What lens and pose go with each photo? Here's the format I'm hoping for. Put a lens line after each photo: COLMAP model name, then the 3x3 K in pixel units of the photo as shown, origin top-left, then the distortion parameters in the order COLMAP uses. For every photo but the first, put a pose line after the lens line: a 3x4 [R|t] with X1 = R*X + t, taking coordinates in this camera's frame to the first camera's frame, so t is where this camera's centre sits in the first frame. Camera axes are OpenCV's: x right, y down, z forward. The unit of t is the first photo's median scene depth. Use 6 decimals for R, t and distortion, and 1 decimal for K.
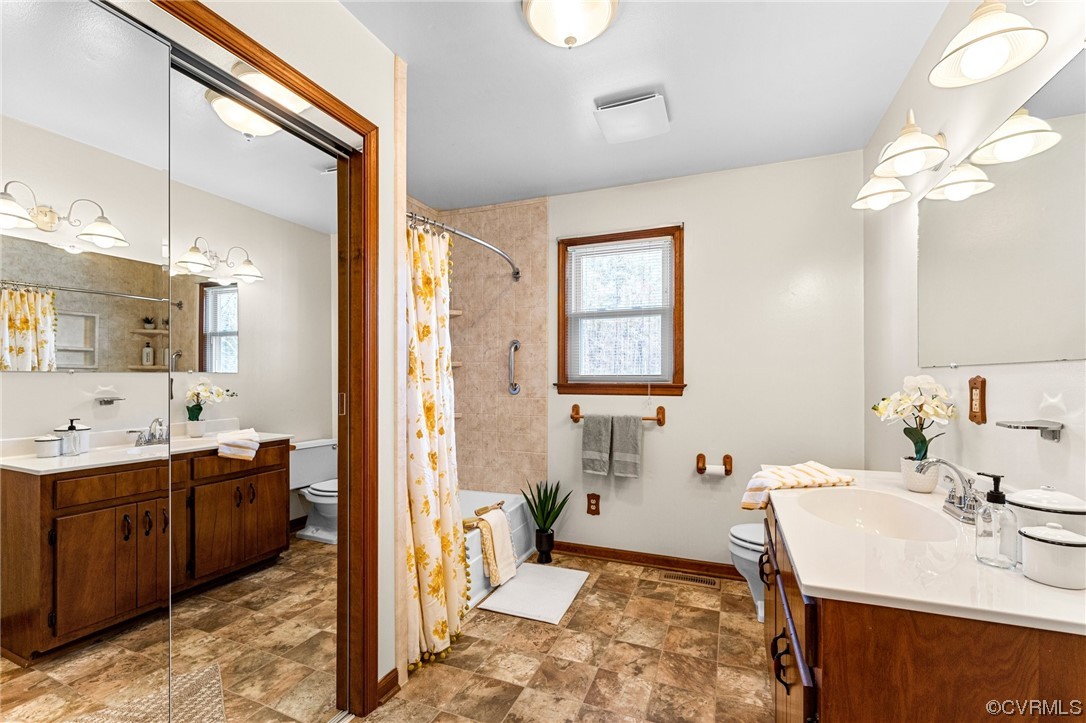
lens RADIAL K [[482.8, 0, 536.6], [0, 482.8, 377.2], [0, 0, 1]] dist [-0.001946, 0.000304]
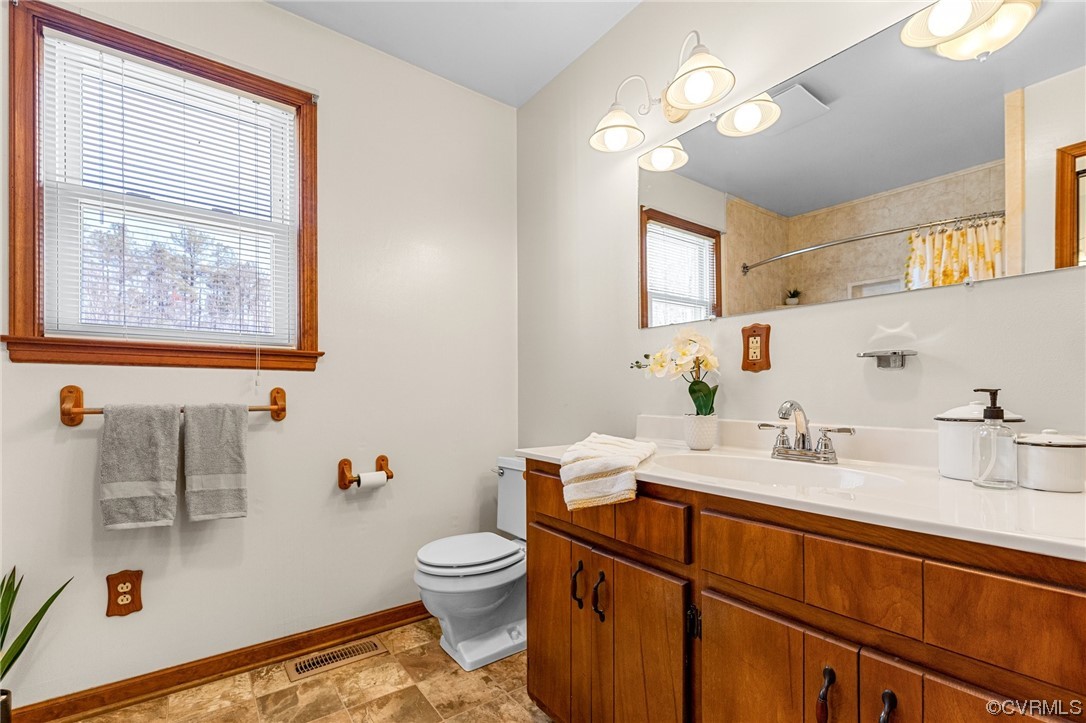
lens RADIAL K [[482.8, 0, 543.6], [0, 482.8, 397.9], [0, 0, 1]] dist [-0.001946, 0.000304]
pose [[0.512672, -0.002708, 0.858580, -0.085770], [0.001105, 0.999996, 0.002494, 0.072674], [-0.858584, -0.000330, 0.512673, 0.422057]]
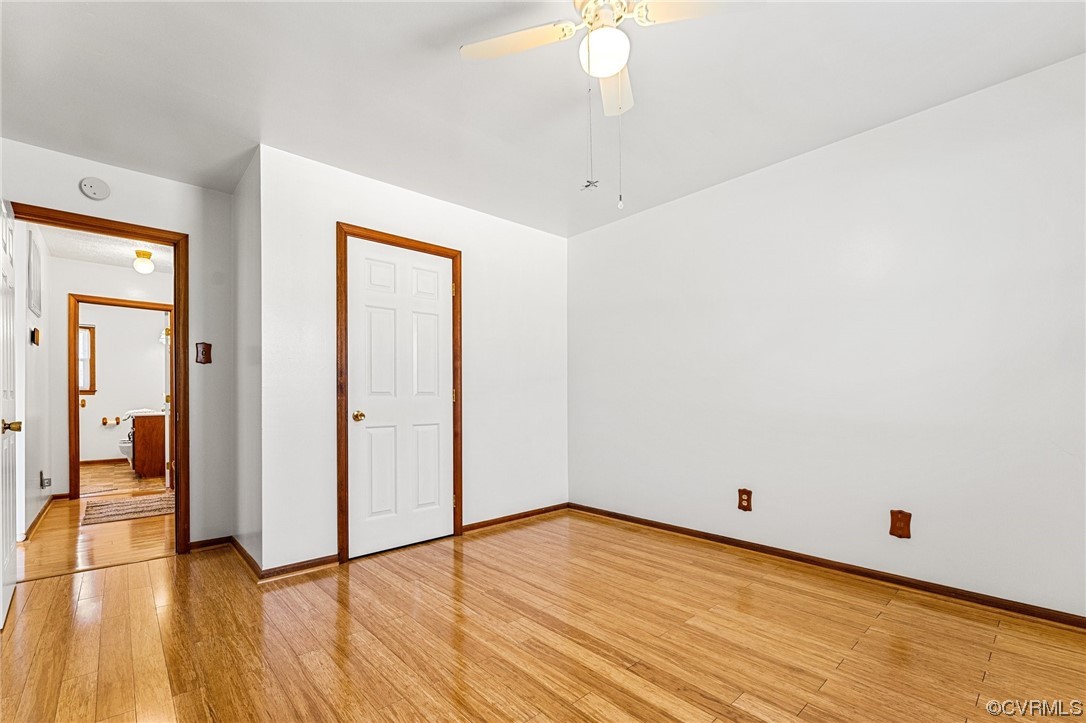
lens RADIAL K [[482.8, 0, 540.0], [0, 482.8, 401.1], [0, 0, 1]] dist [-0.001946, 0.000304]
pose [[0.451546, -0.005999, 0.892228, -0.884640], [-0.002048, 0.999968, 0.007760, 0.047475], [-0.892246, -0.005331, 0.451519, -2.182584]]
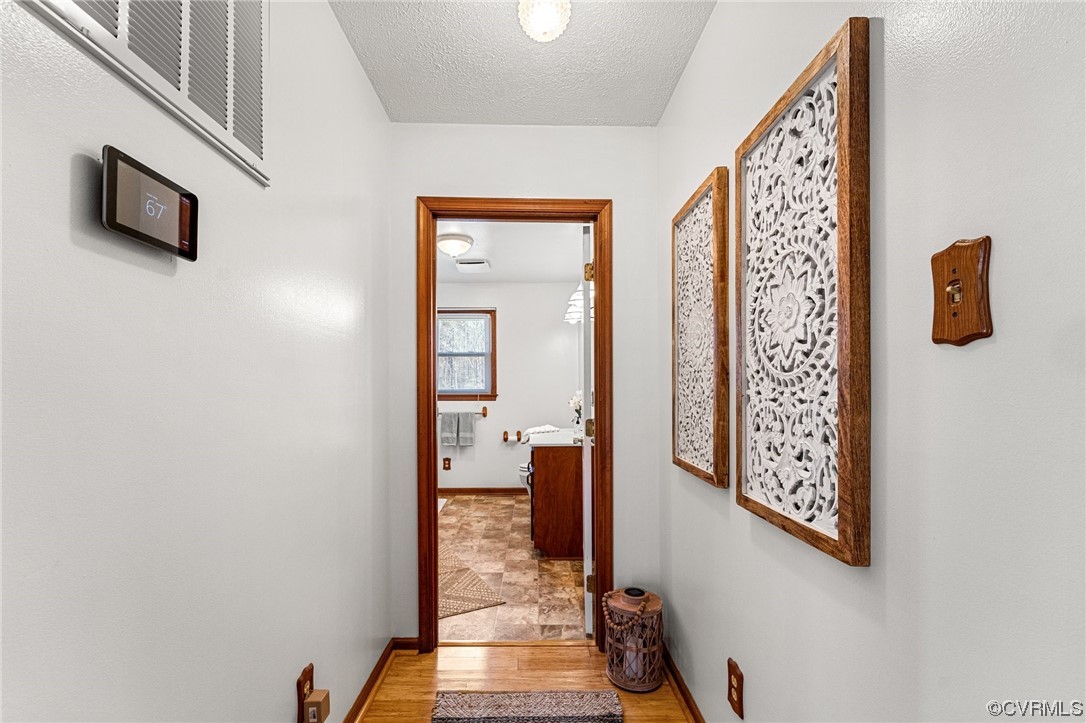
lens RADIAL K [[468.6, 0, 556.0], [0, 468.6, 392.4], [0, 0, 1]] dist [-0.002560, 0.000302]
pose [[0.907509, -0.006849, 0.419977, -0.248436], [0.003347, 0.999953, 0.009075, -0.008809], [-0.420020, -0.006830, 0.907489, -0.742100]]
